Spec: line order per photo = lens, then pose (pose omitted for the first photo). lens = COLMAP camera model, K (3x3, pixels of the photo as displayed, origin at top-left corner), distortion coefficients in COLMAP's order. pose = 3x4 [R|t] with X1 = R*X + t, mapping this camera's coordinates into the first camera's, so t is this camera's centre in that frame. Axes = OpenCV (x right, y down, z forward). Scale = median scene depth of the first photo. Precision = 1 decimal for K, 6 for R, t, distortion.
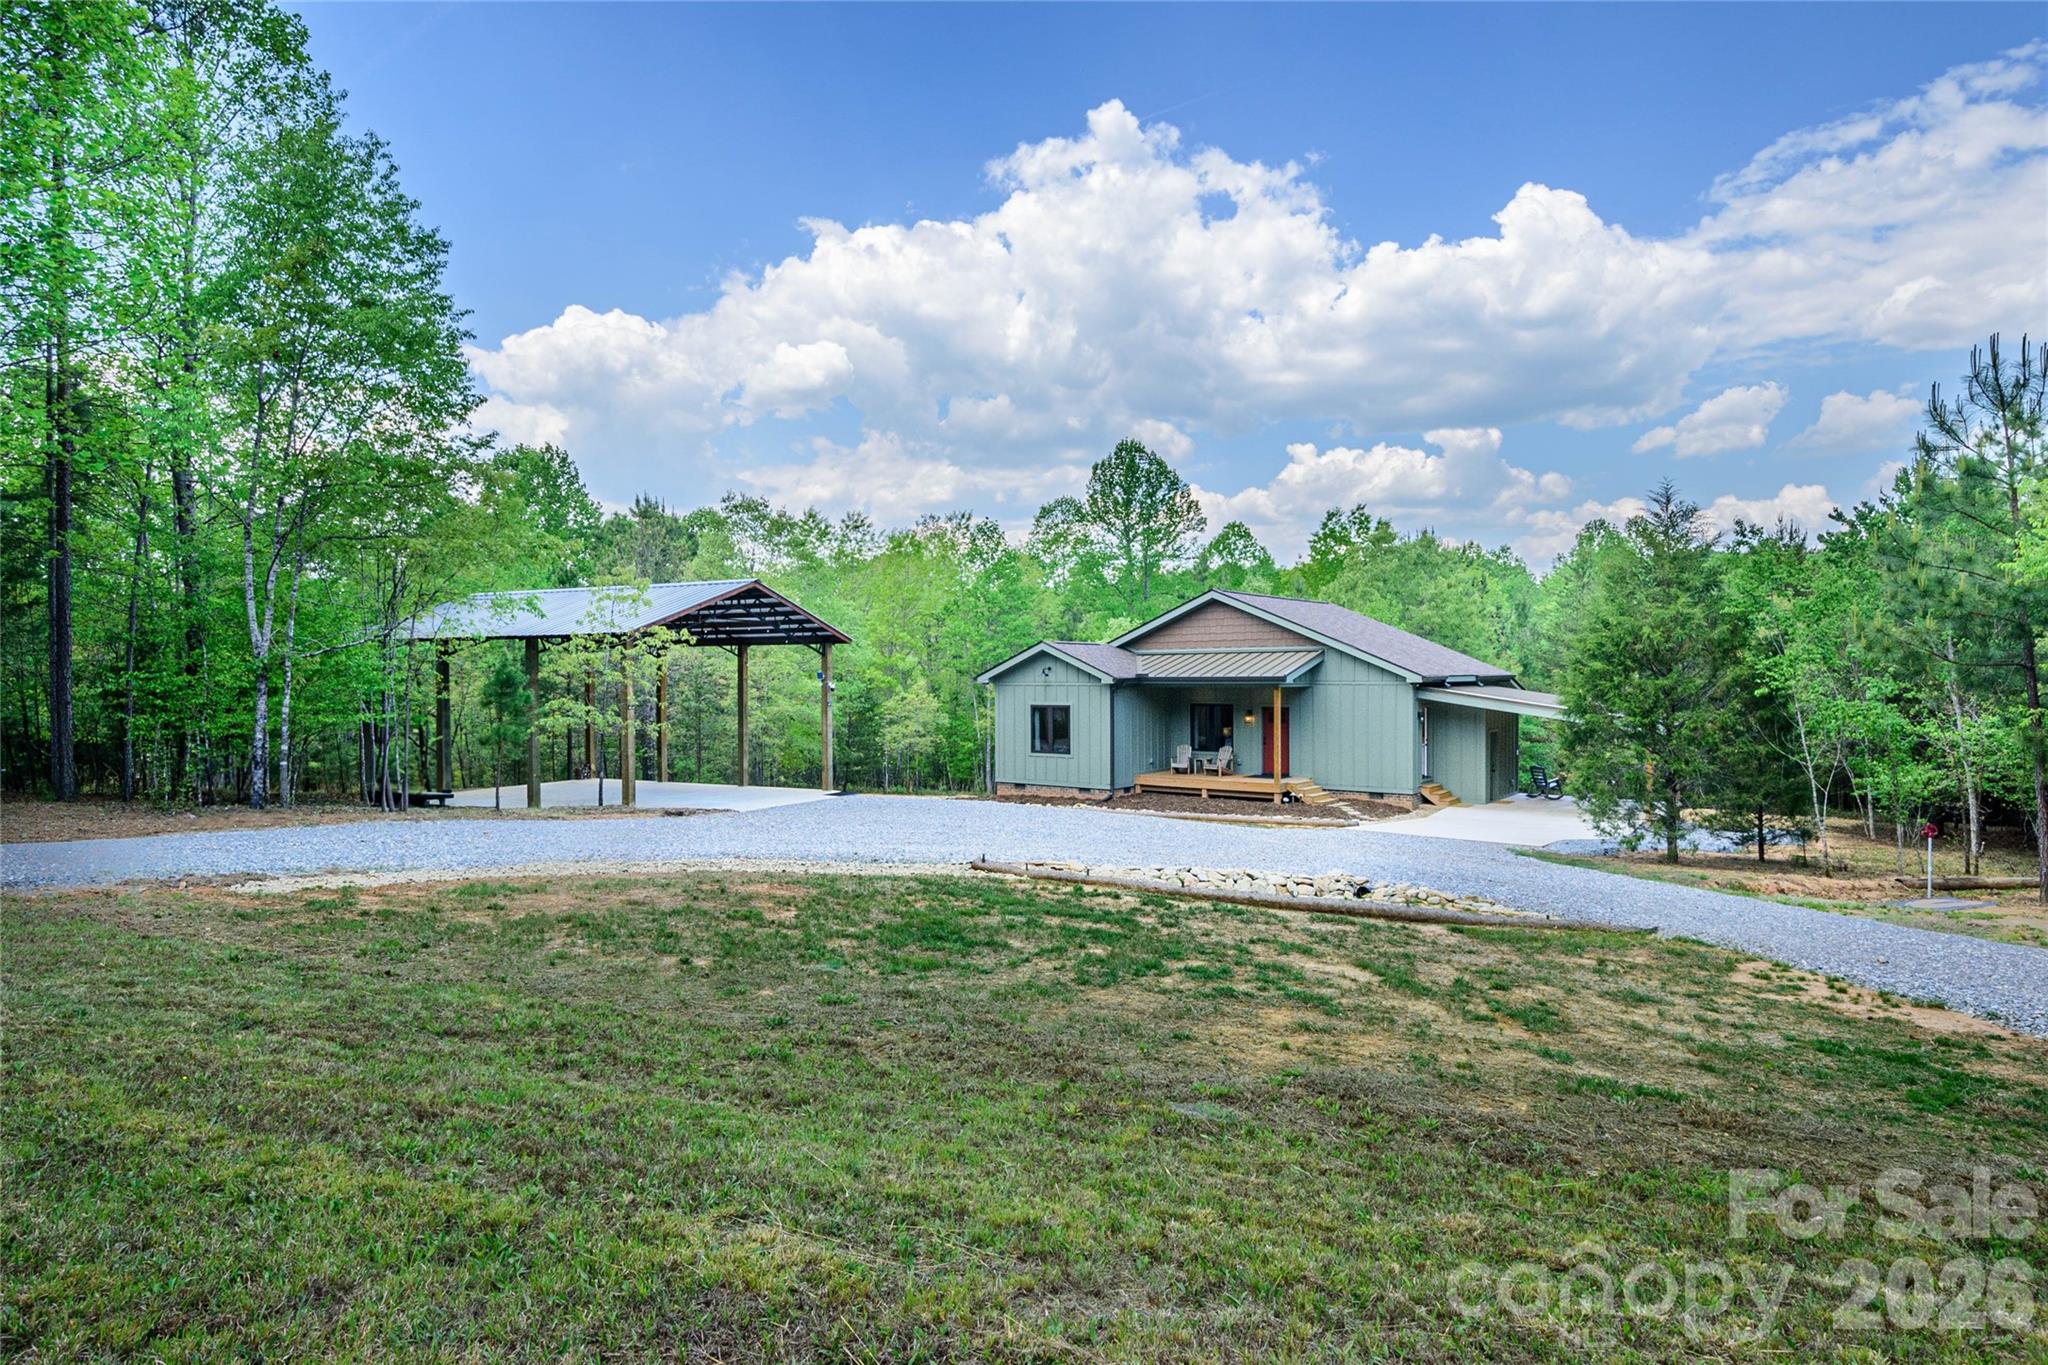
lens RADIAL K [[1161.8, 0, 1021.1], [0, 1161.8, 691.2], [0, 0, 1]] dist [-0.001012, -0.000510]
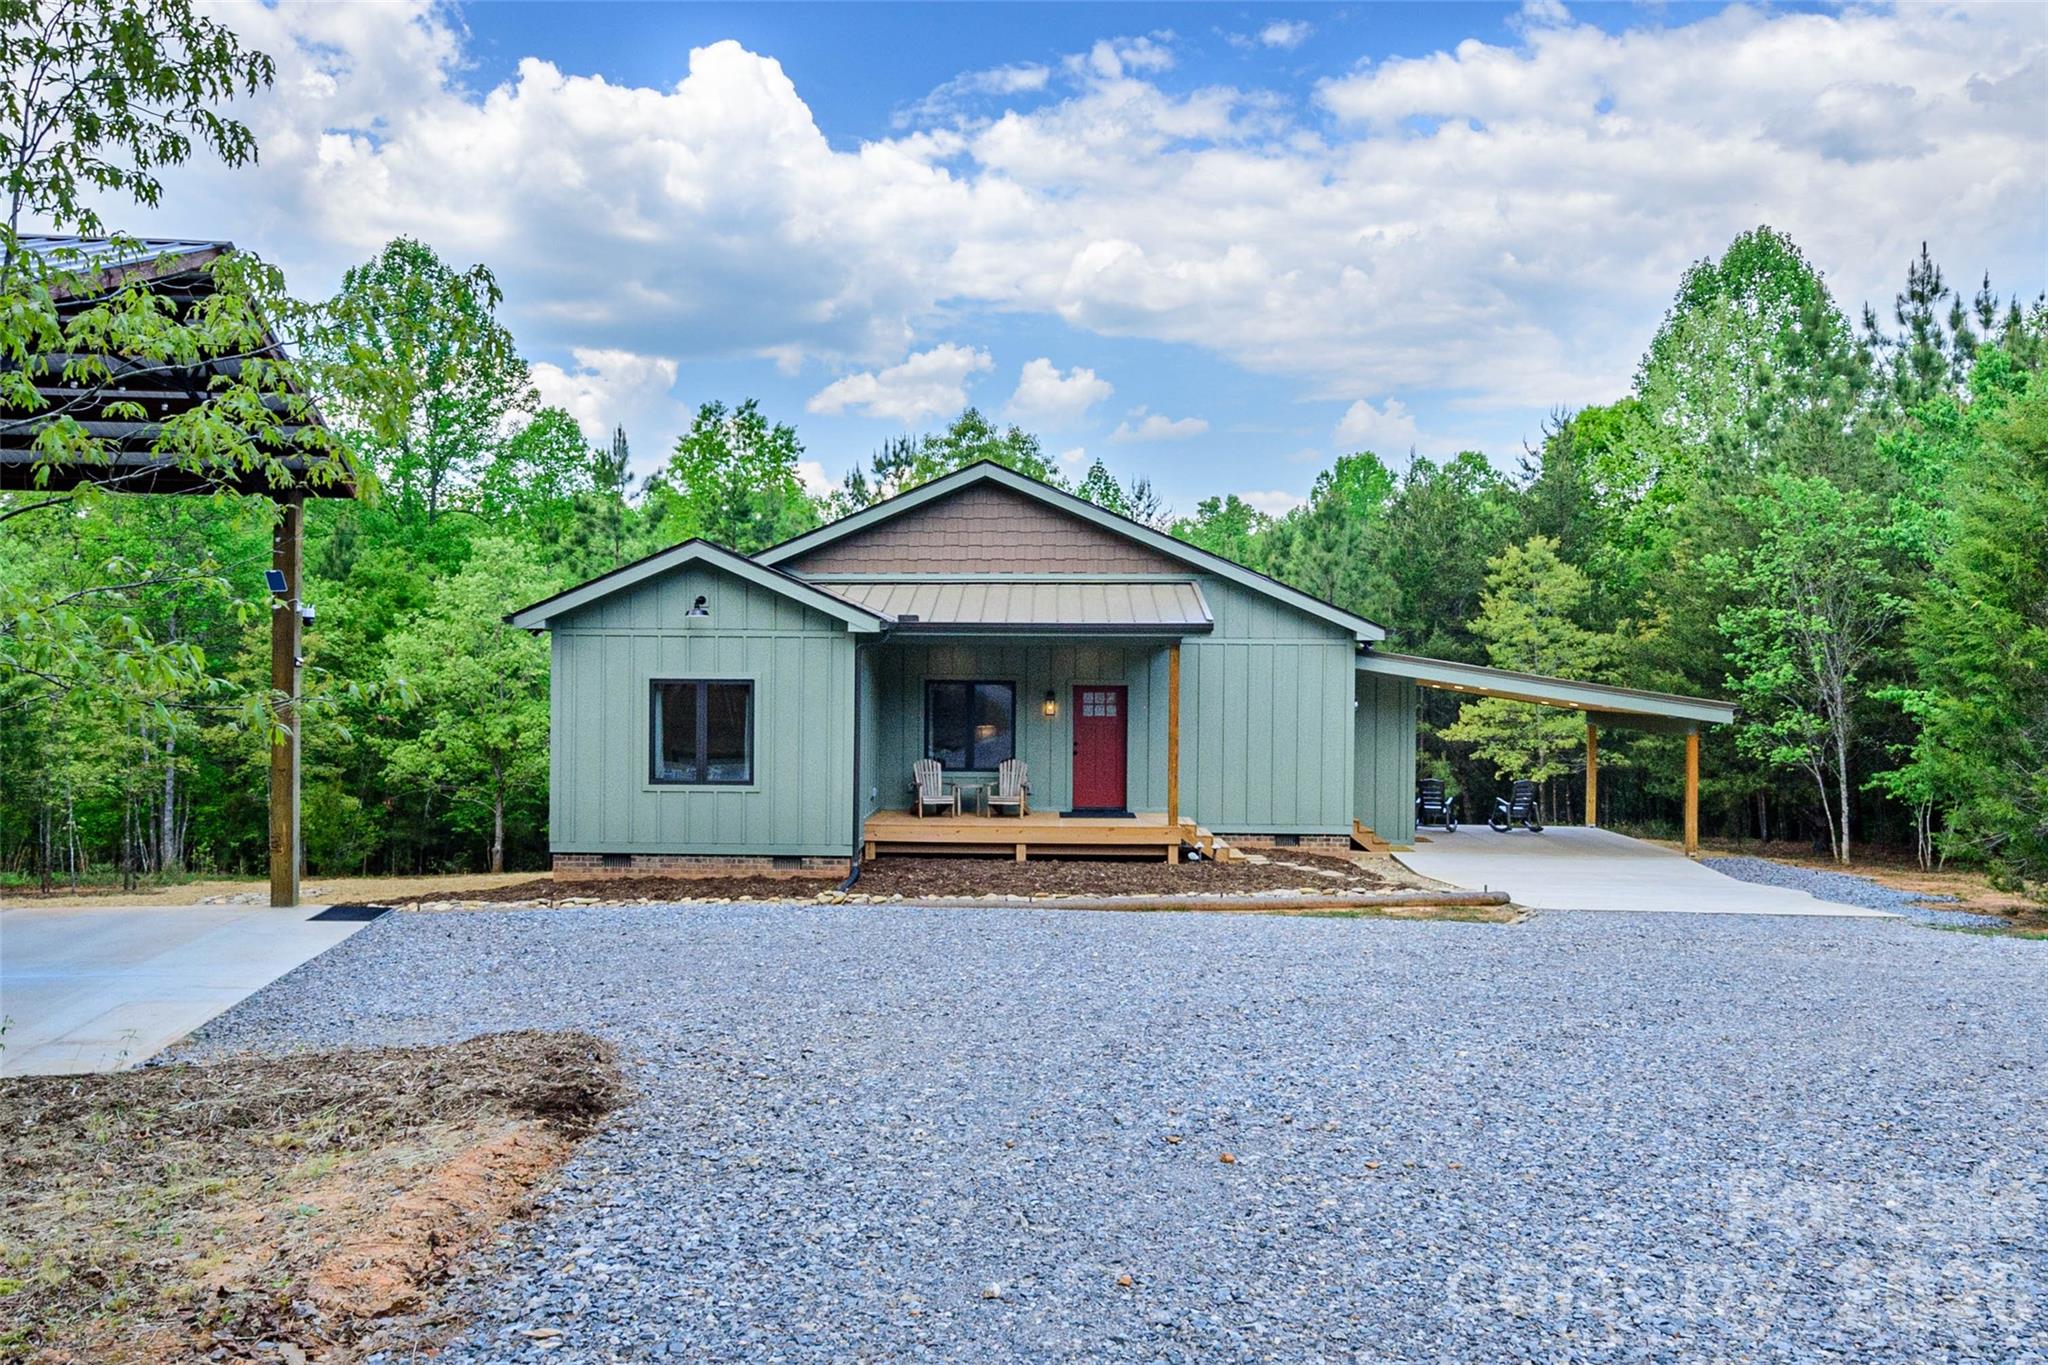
lens RADIAL K [[1548.5, 0, 1016.1], [0, 1548.5, 682.8], [0, 0, 1]] dist [0.002286, 0.000228]
pose [[0.813480, 0.005975, 0.581563, -0.233625], [-0.002554, 0.999974, -0.006701, 0.017355], [-0.581588, 0.003966, 0.813474, 0.436127]]
